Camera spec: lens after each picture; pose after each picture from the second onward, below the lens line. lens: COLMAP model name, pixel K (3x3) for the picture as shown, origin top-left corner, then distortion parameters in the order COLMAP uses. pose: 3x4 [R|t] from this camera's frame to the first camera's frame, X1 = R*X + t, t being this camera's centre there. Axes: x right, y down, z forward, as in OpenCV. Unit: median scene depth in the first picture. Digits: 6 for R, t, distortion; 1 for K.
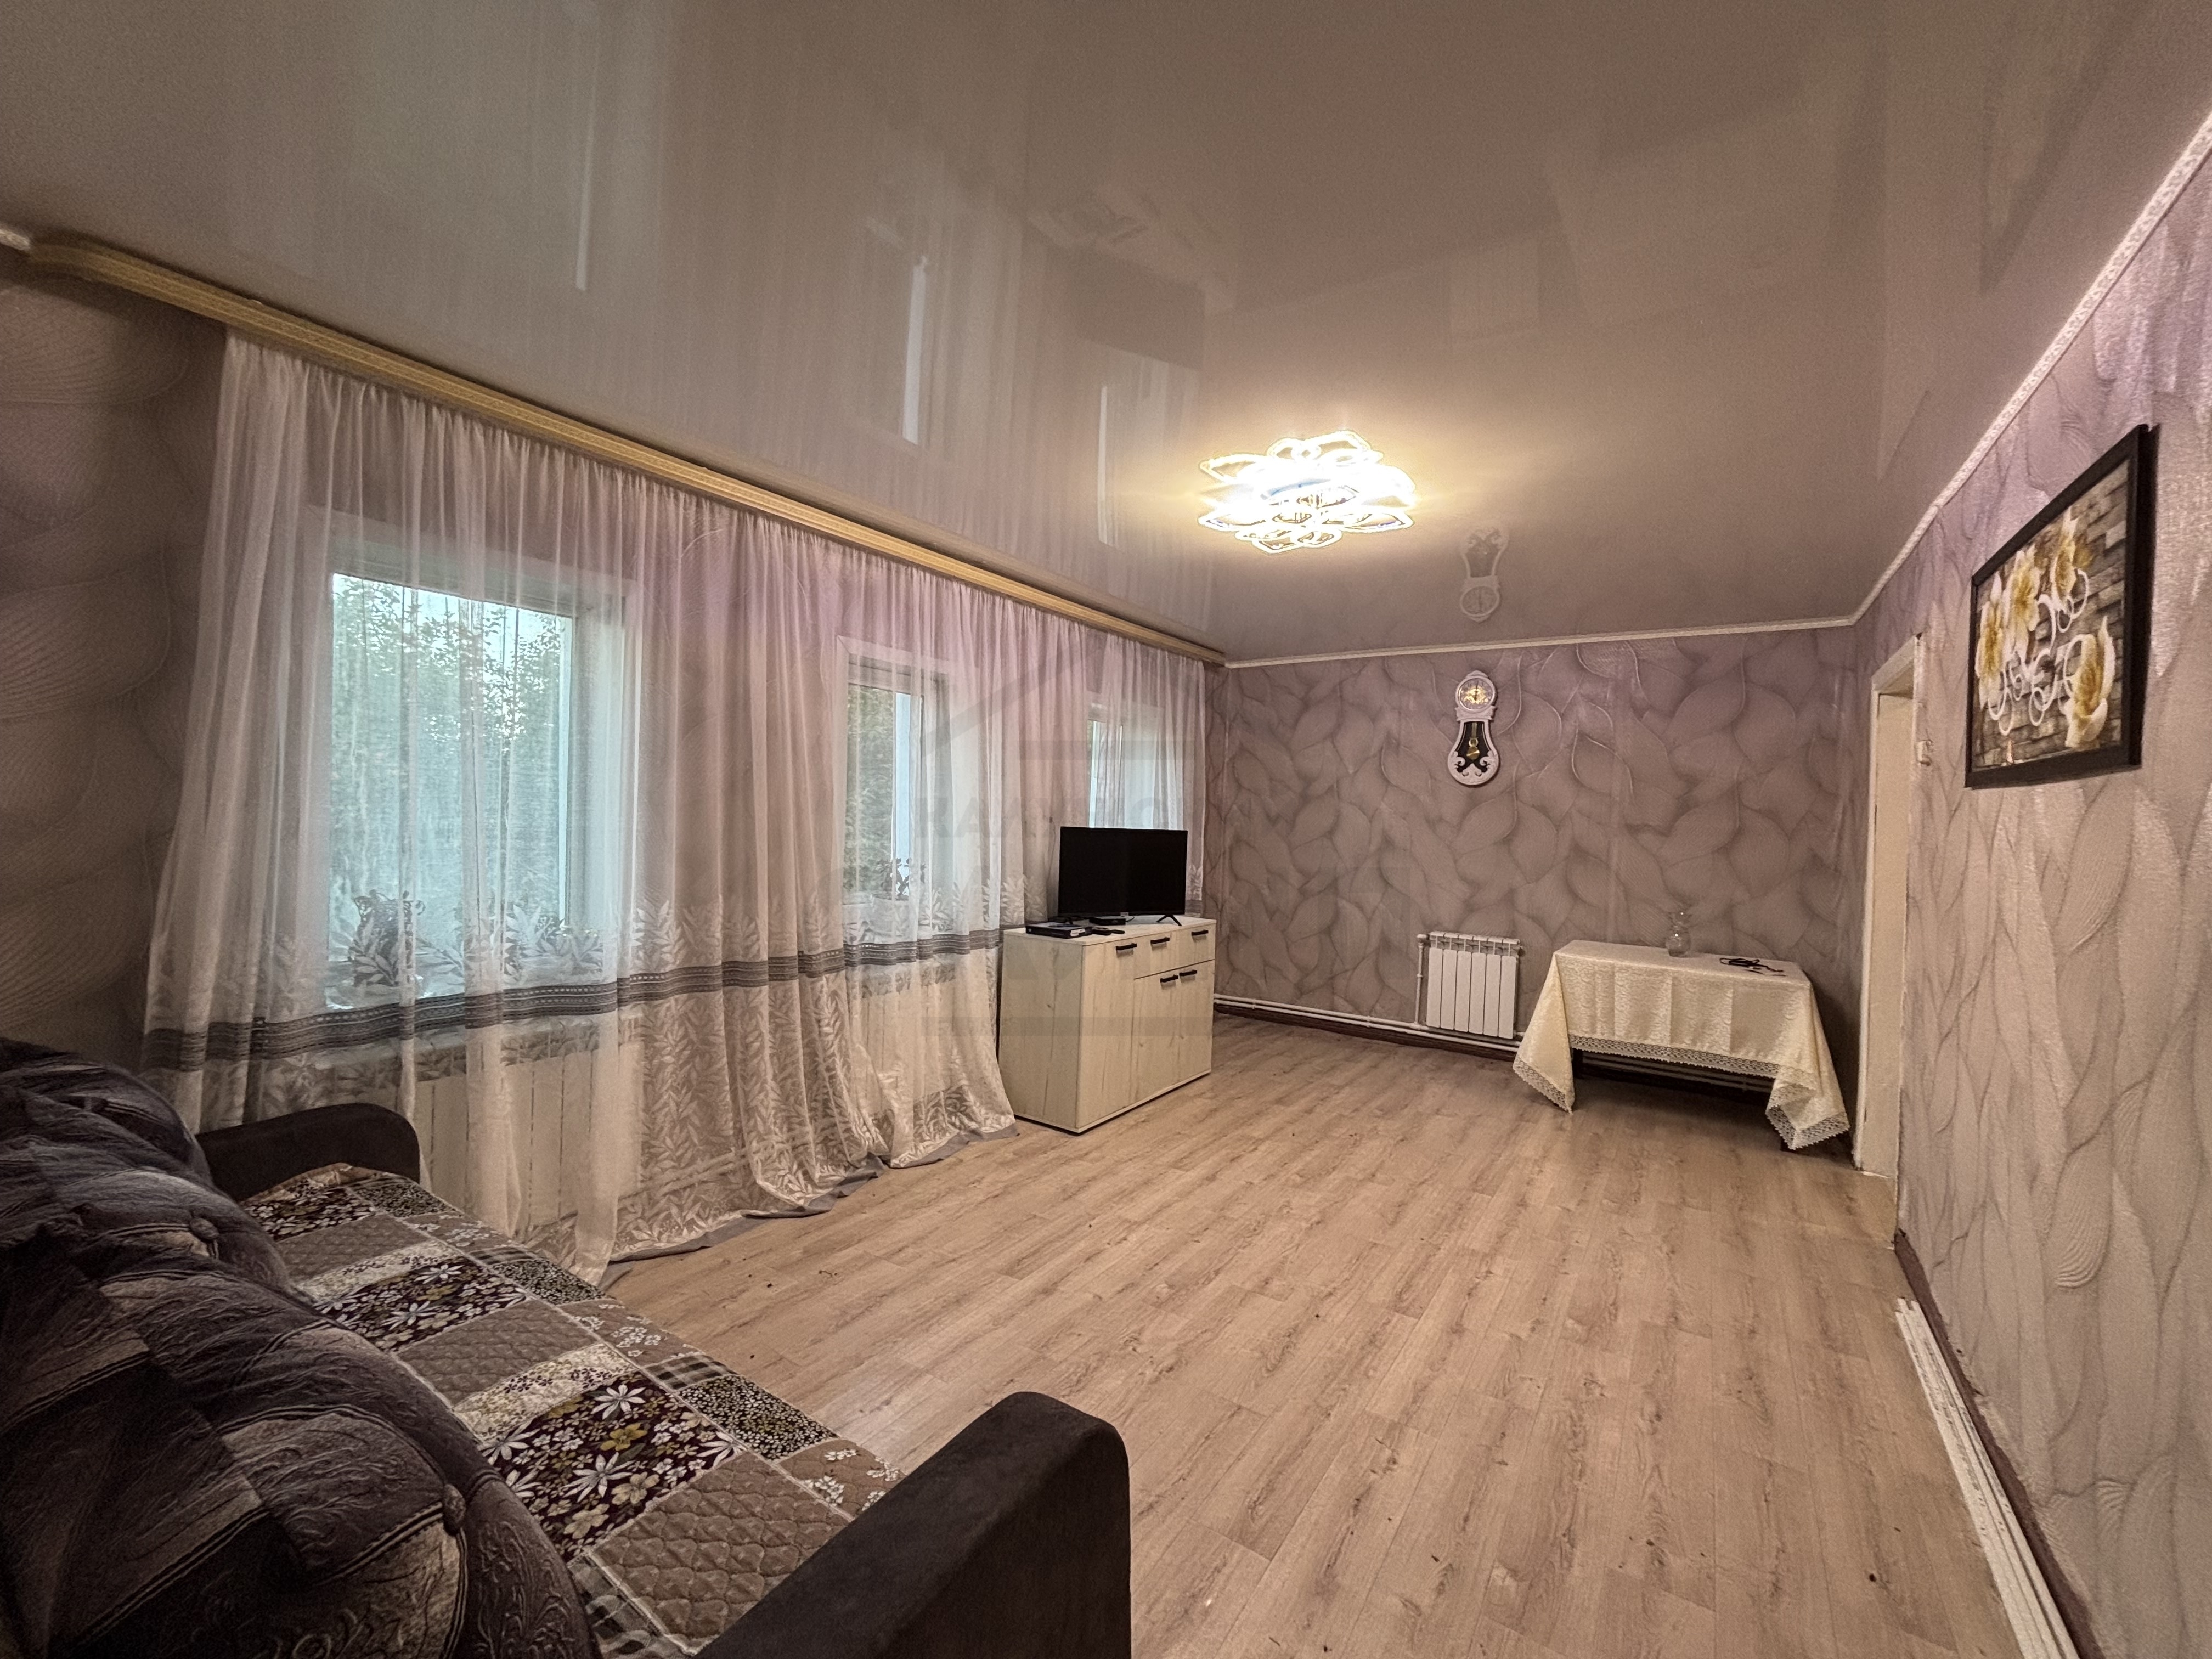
lens RADIAL K [[889.8, 0, 1100.6], [0, 889.8, 824.6], [0, 0, 1]] dist [-0.001986, 0.000941]
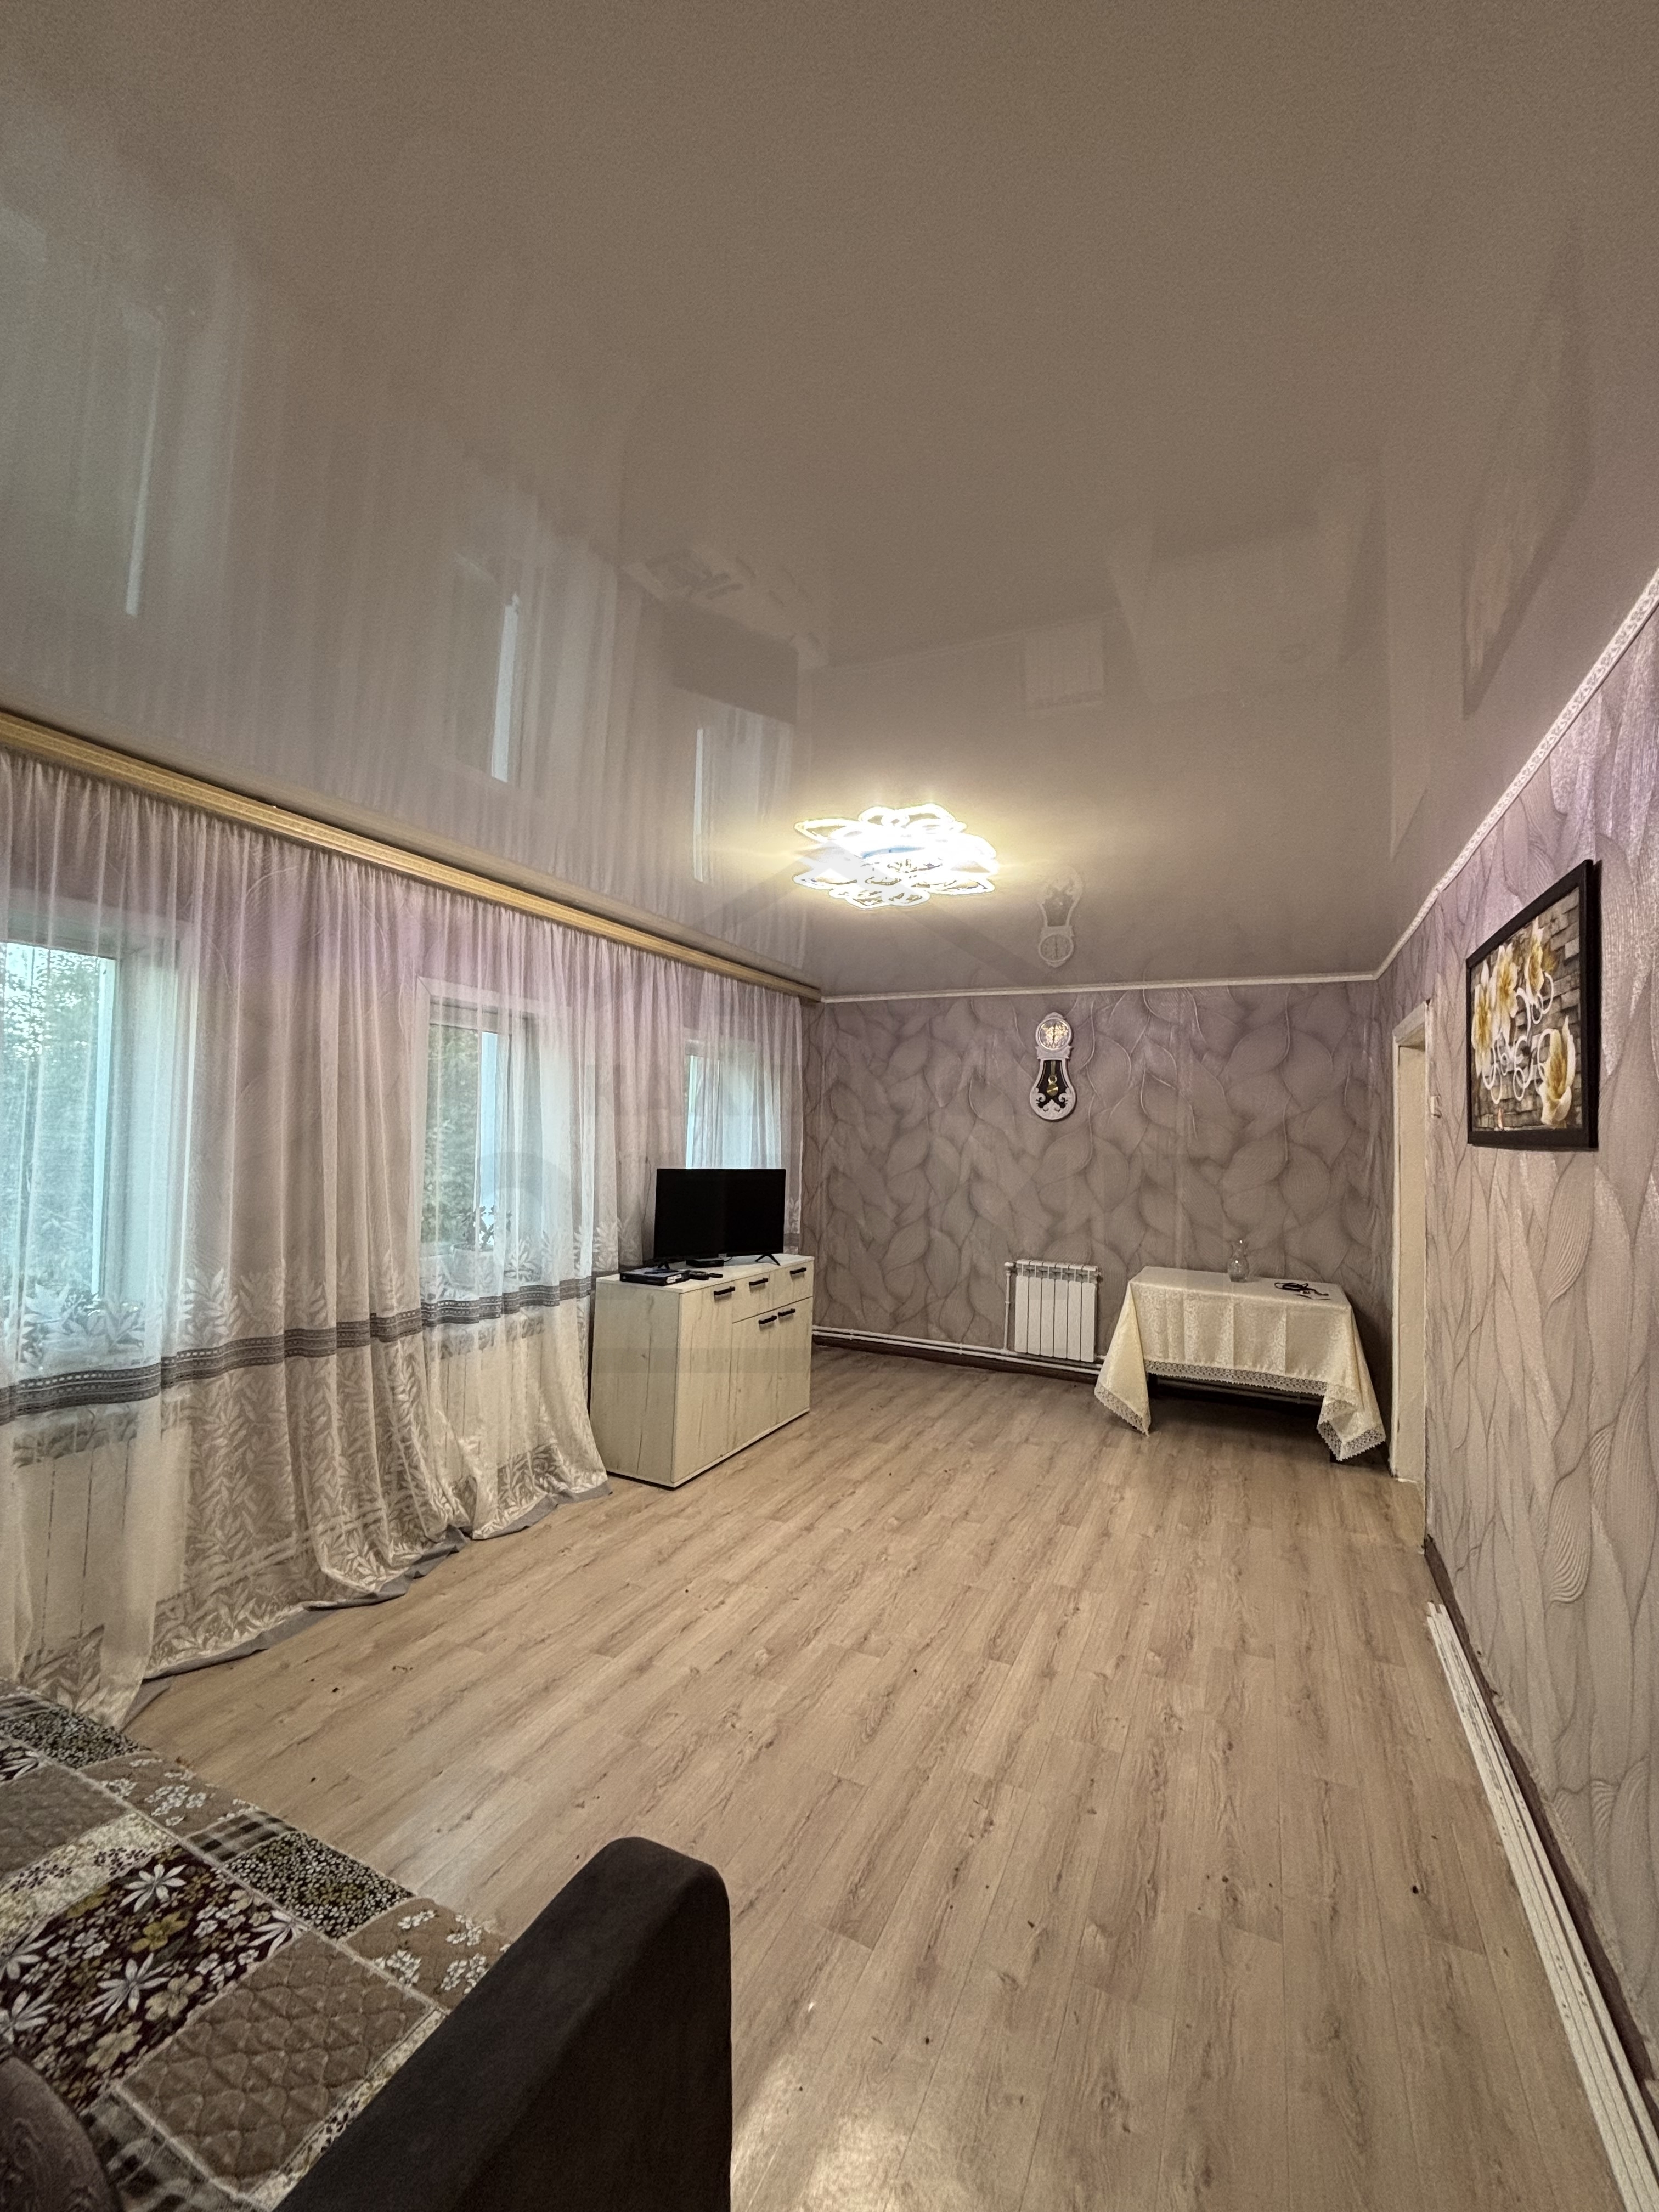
lens RADIAL K [[889.8, 0, 824.8], [0, 889.8, 1105.5], [0, 0, 1]] dist [-0.001986, 0.000941]
pose [[0.989762, -0.001574, 0.142722, -0.000337], [0.007104, 0.999243, -0.038247, -0.044004], [-0.142554, 0.038869, 0.989024, -0.005906]]
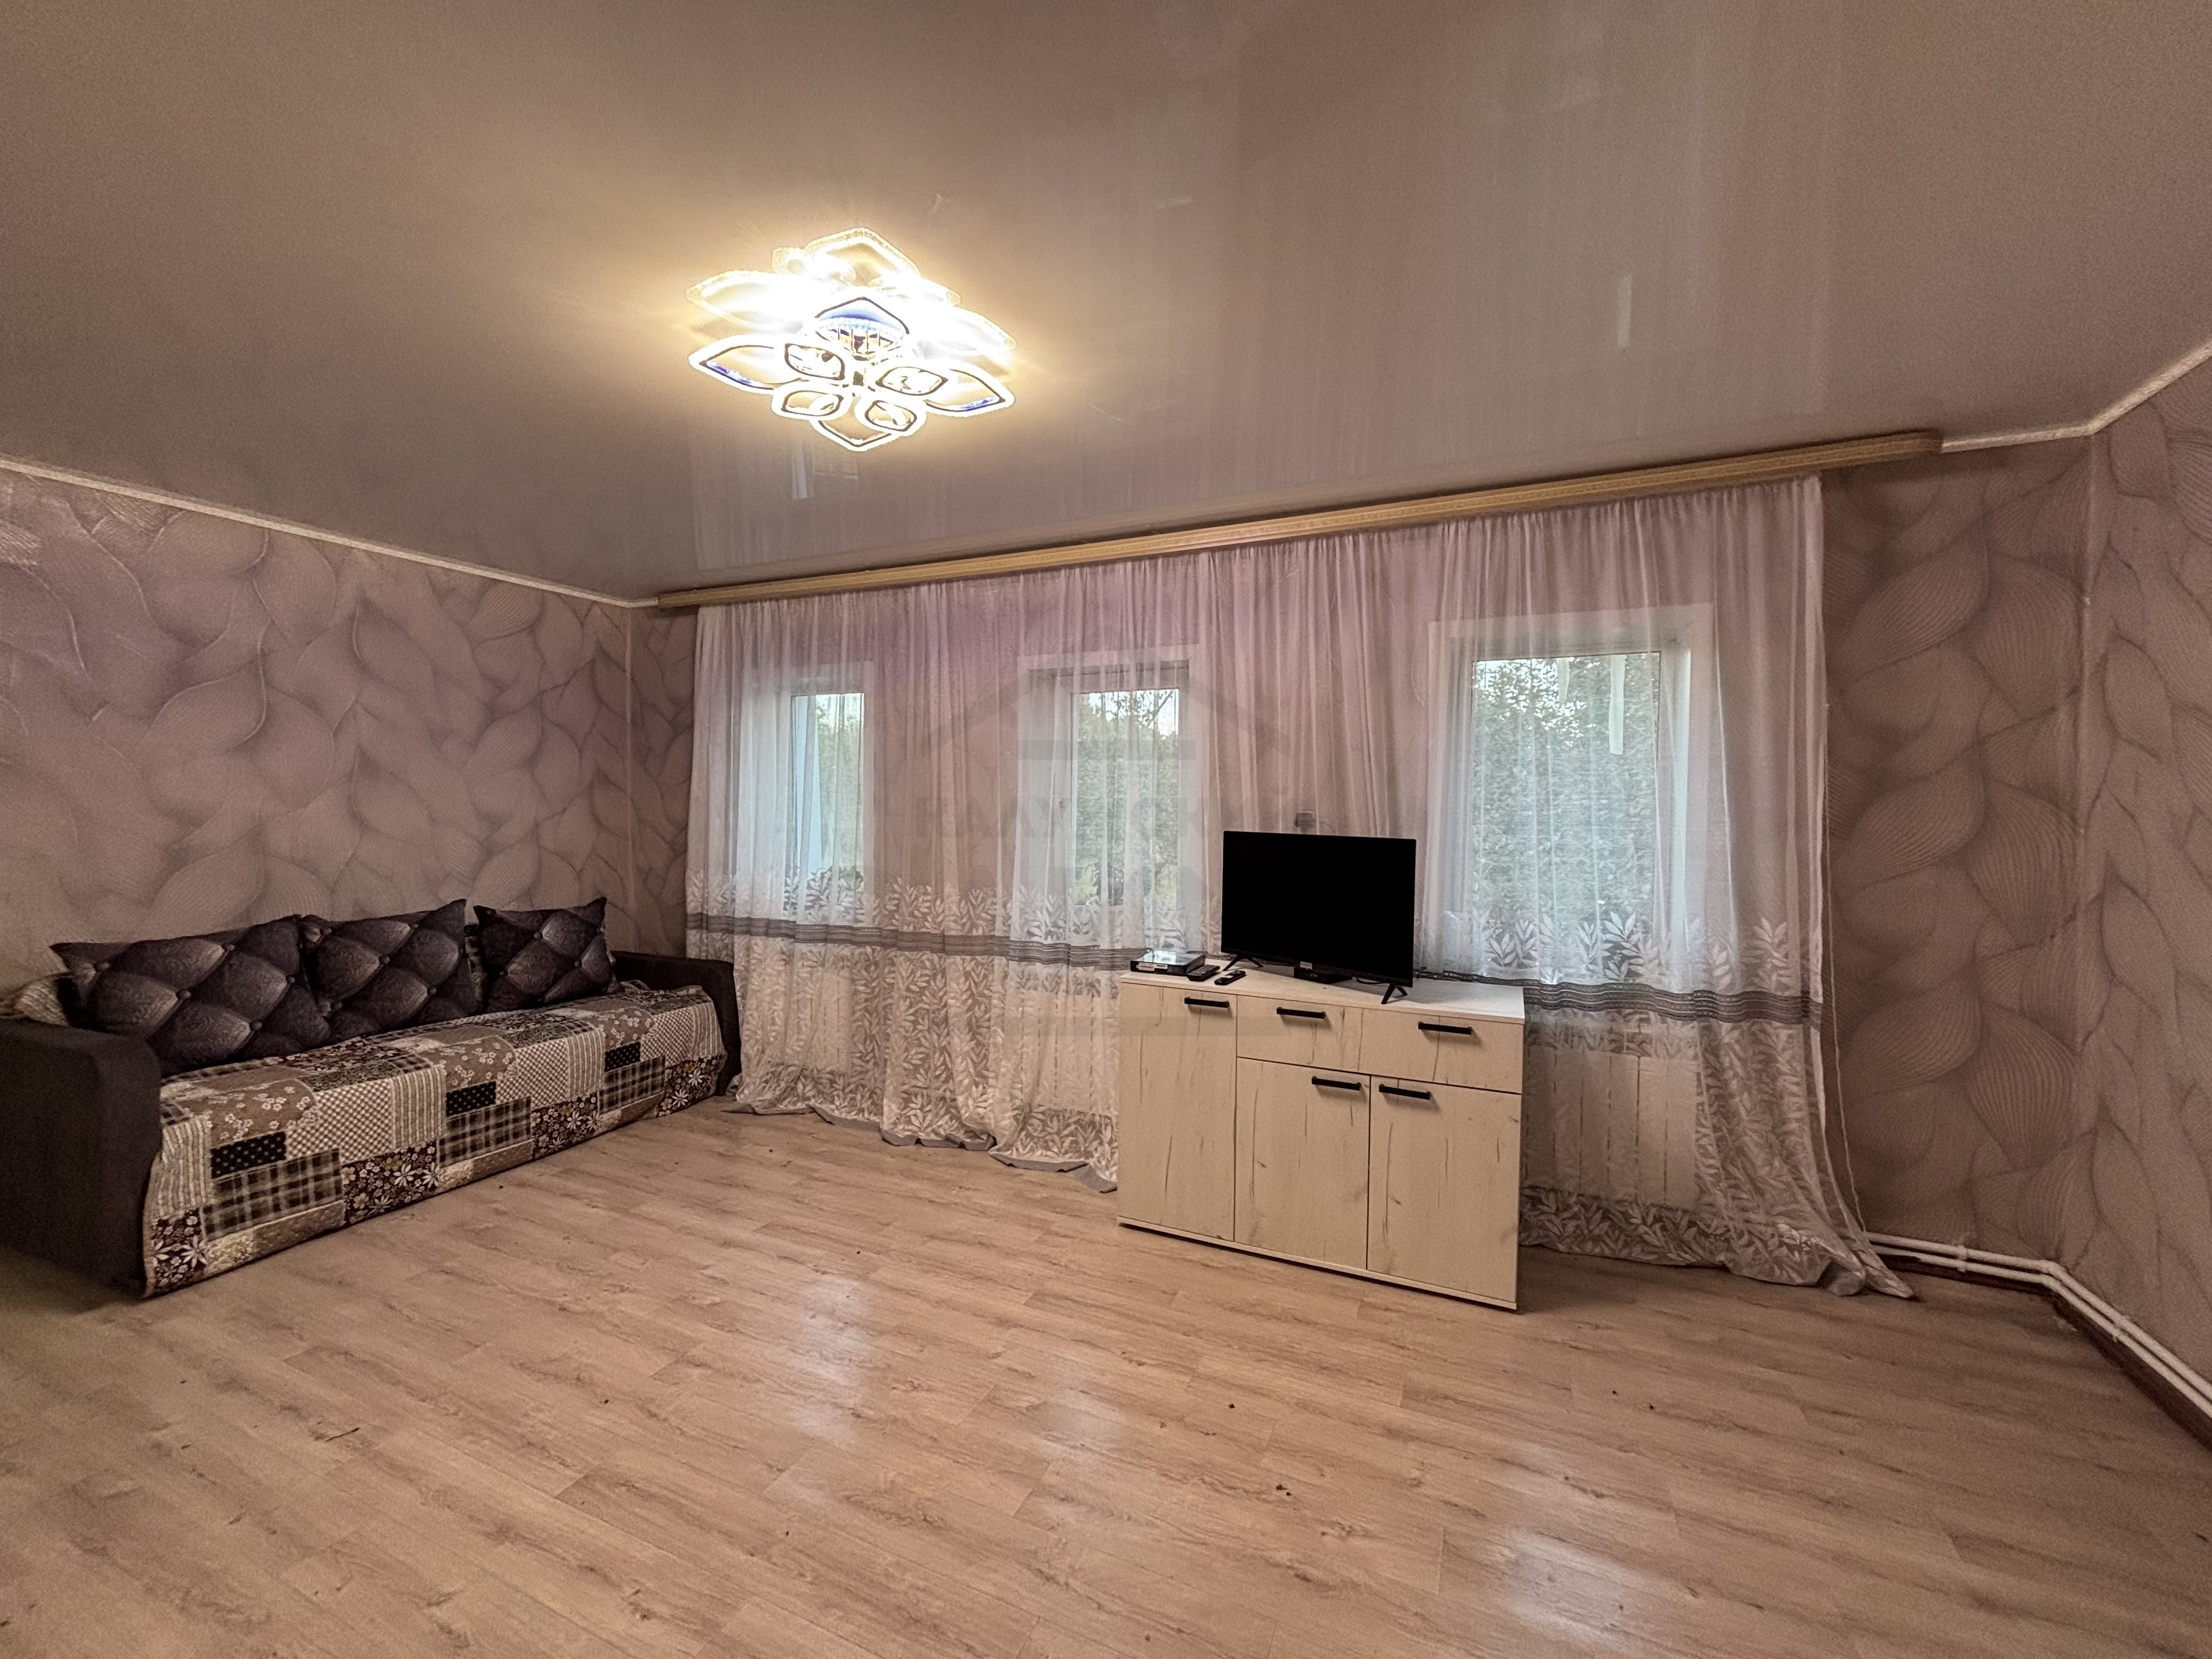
lens RADIAL K [[889.8, 0, 1100.6], [0, 889.8, 824.6], [0, 0, 1]] dist [-0.001986, 0.000941]
pose [[0.185233, -0.008447, -0.982658, 1.014109], [-0.017897, 0.999768, -0.011968, 0.009718], [0.982532, 0.019804, 0.185039, 1.133674]]
